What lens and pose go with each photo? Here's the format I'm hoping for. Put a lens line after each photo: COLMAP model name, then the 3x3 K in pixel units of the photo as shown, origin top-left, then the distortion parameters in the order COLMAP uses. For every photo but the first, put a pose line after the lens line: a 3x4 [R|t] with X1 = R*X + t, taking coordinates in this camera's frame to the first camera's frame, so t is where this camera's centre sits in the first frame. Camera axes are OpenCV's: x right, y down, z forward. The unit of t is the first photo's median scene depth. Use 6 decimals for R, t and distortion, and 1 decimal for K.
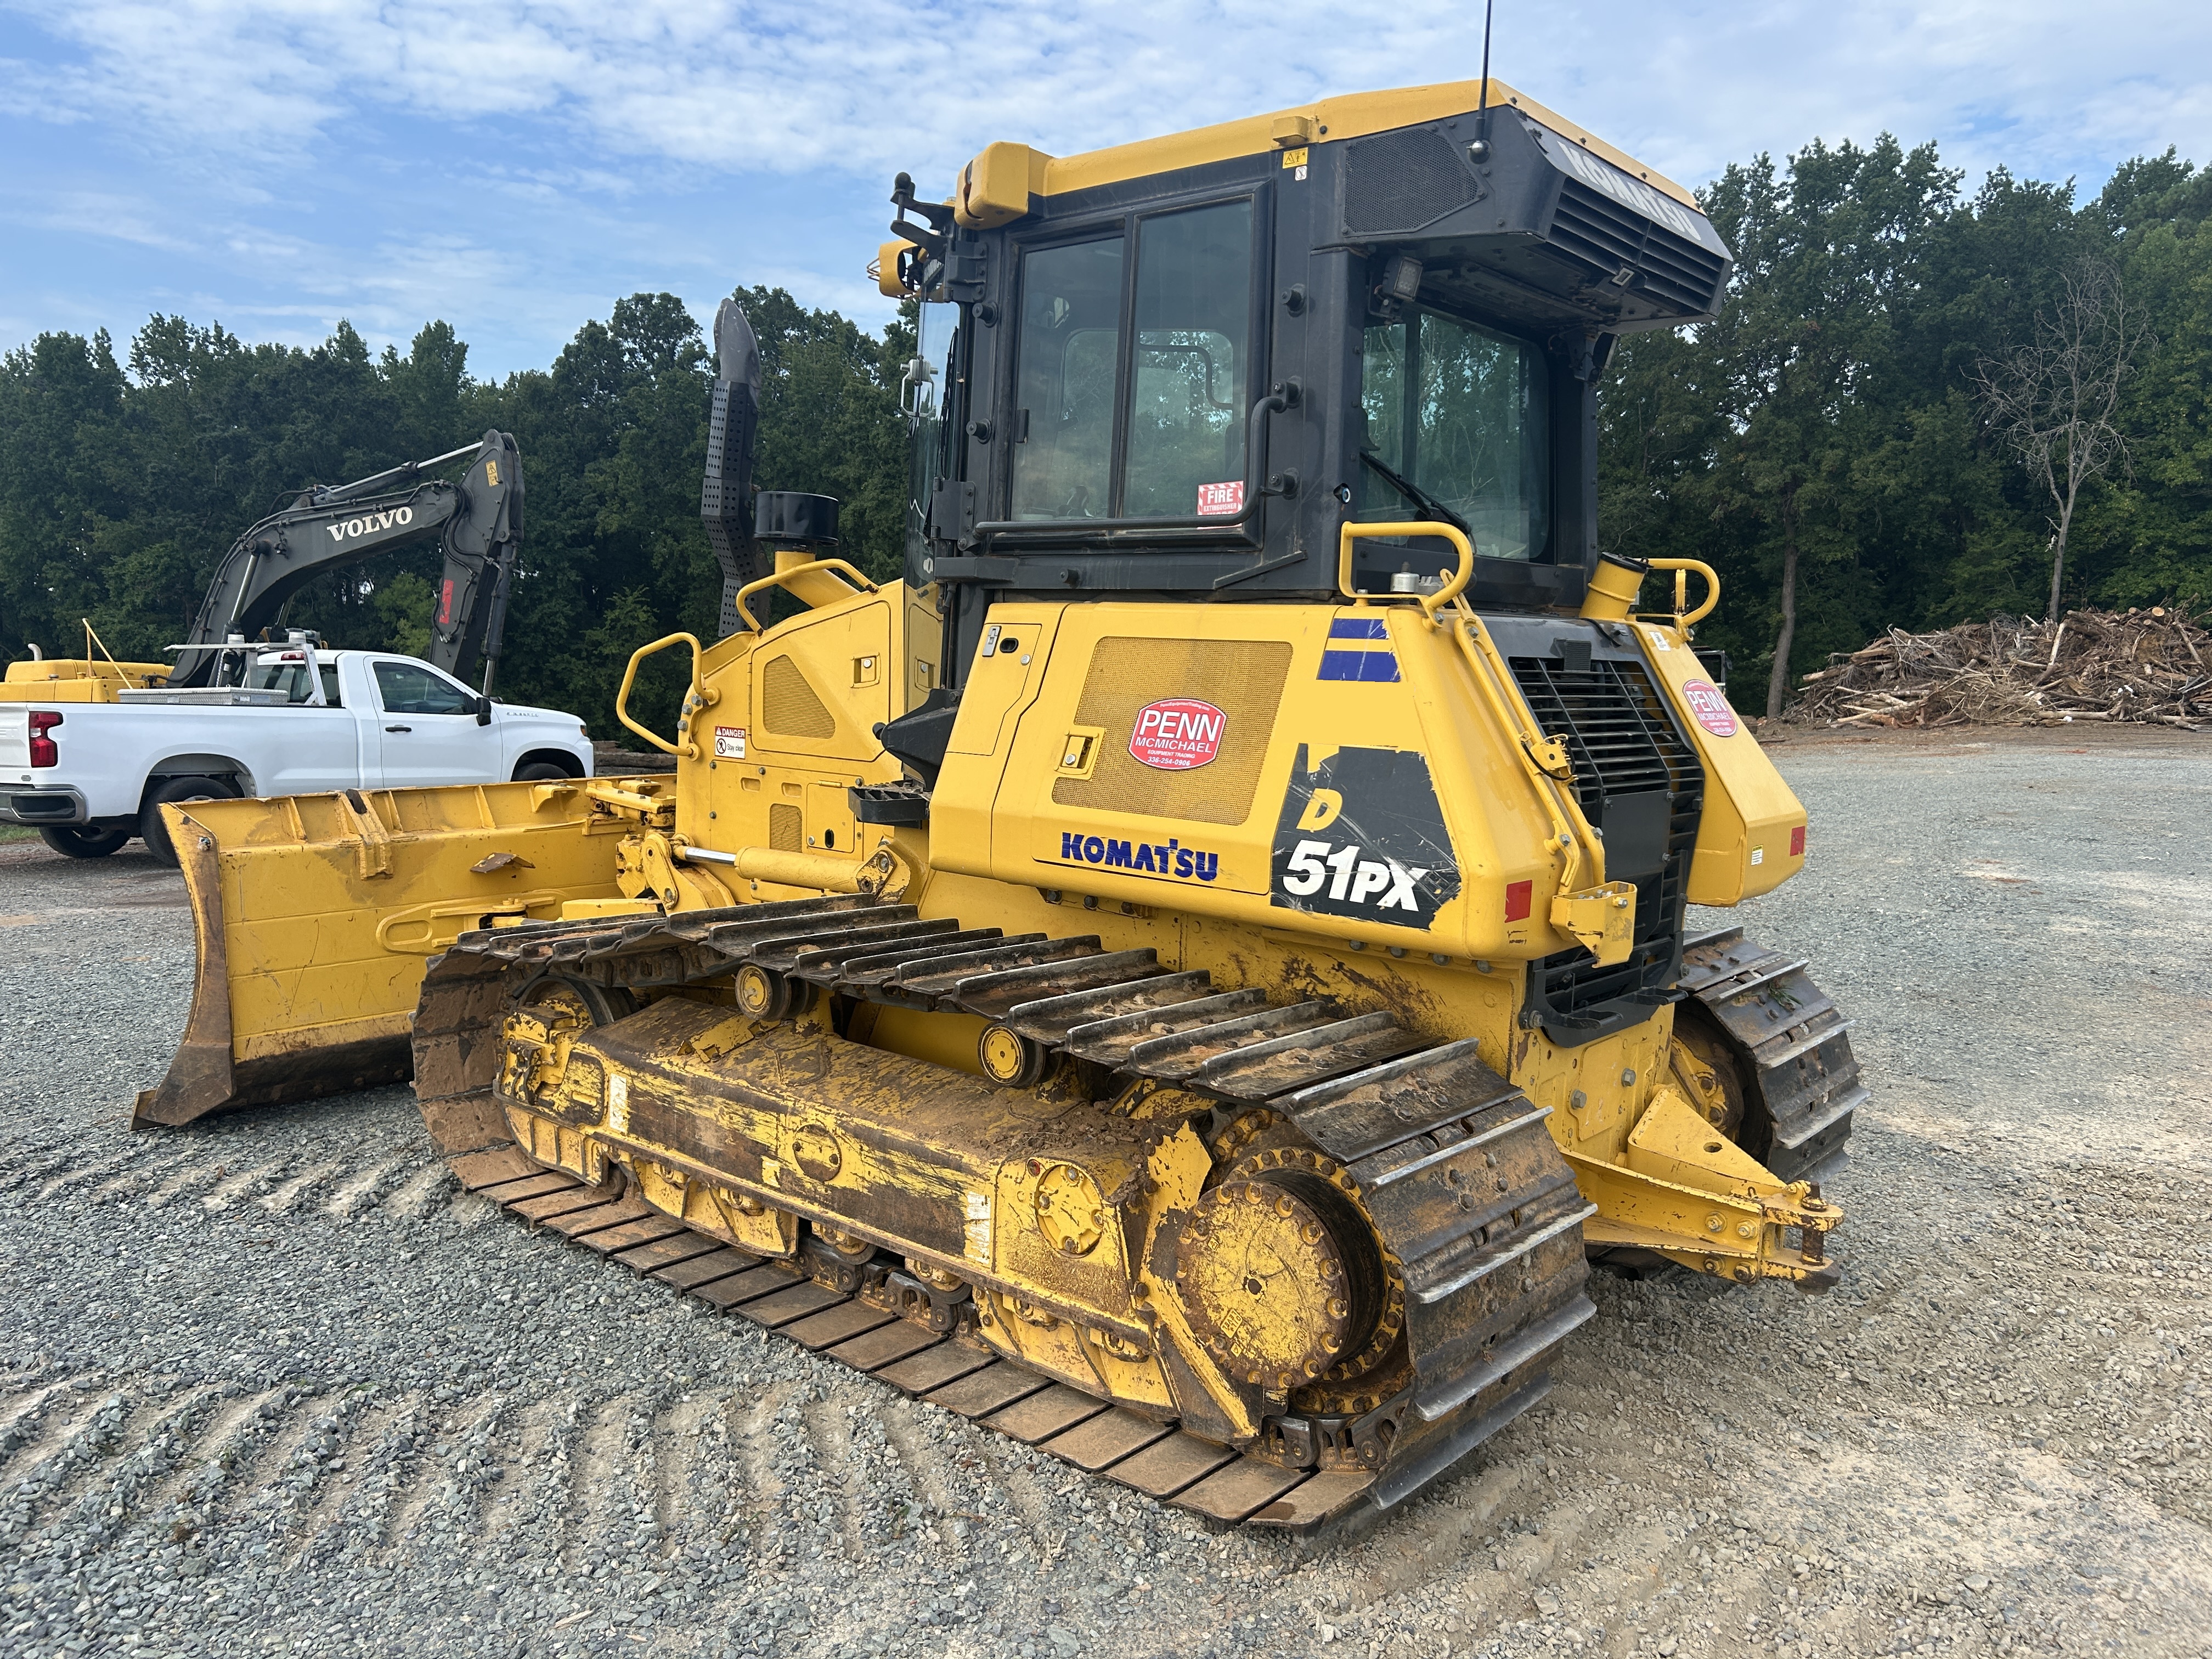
lens RADIAL K [[1662.4, 0, 1095.2], [0, 1662.4, 826.7], [0, 0, 1]] dist [0.068309, -0.081372]
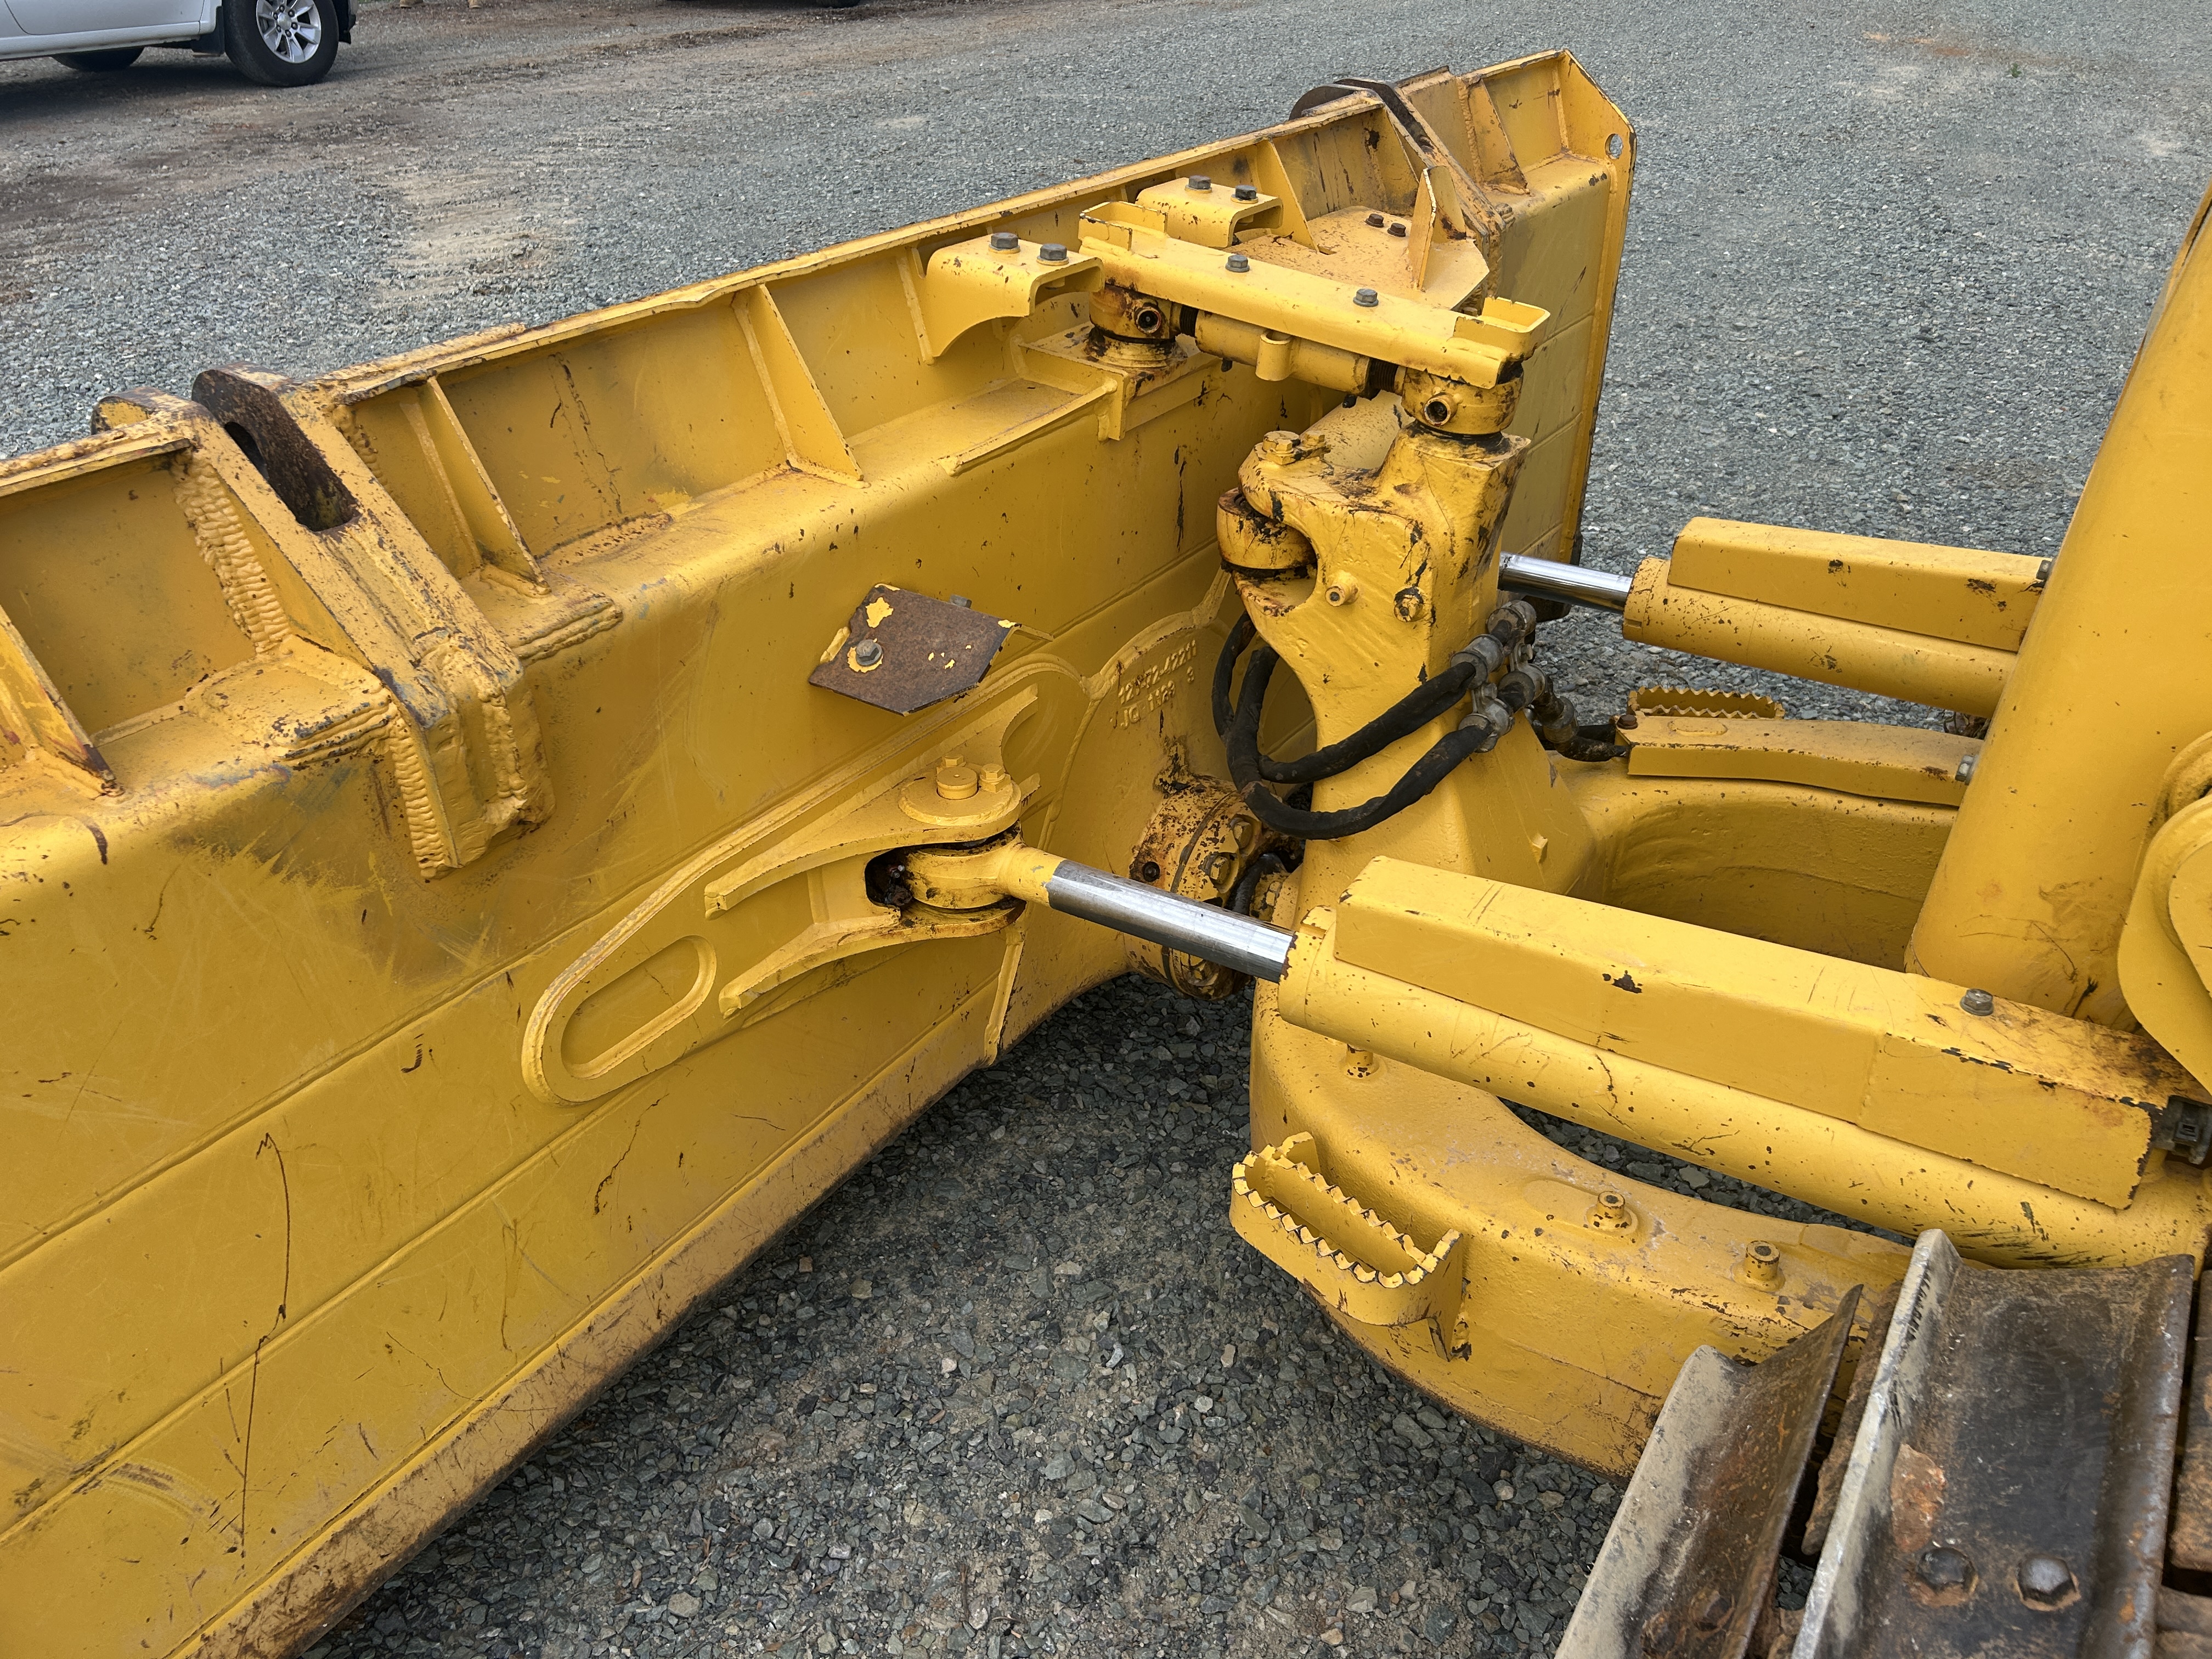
lens RADIAL K [[1662.4, 0, 1097.4], [0, 1662.4, 822.6], [0, 0, 1]] dist [0.068309, -0.081372]
pose [[0.989940, -0.063318, 0.126532, -0.519694], [0.001282, 0.898256, 0.439470, -0.086980], [-0.141485, -0.434886, 0.889301, 1.103619]]
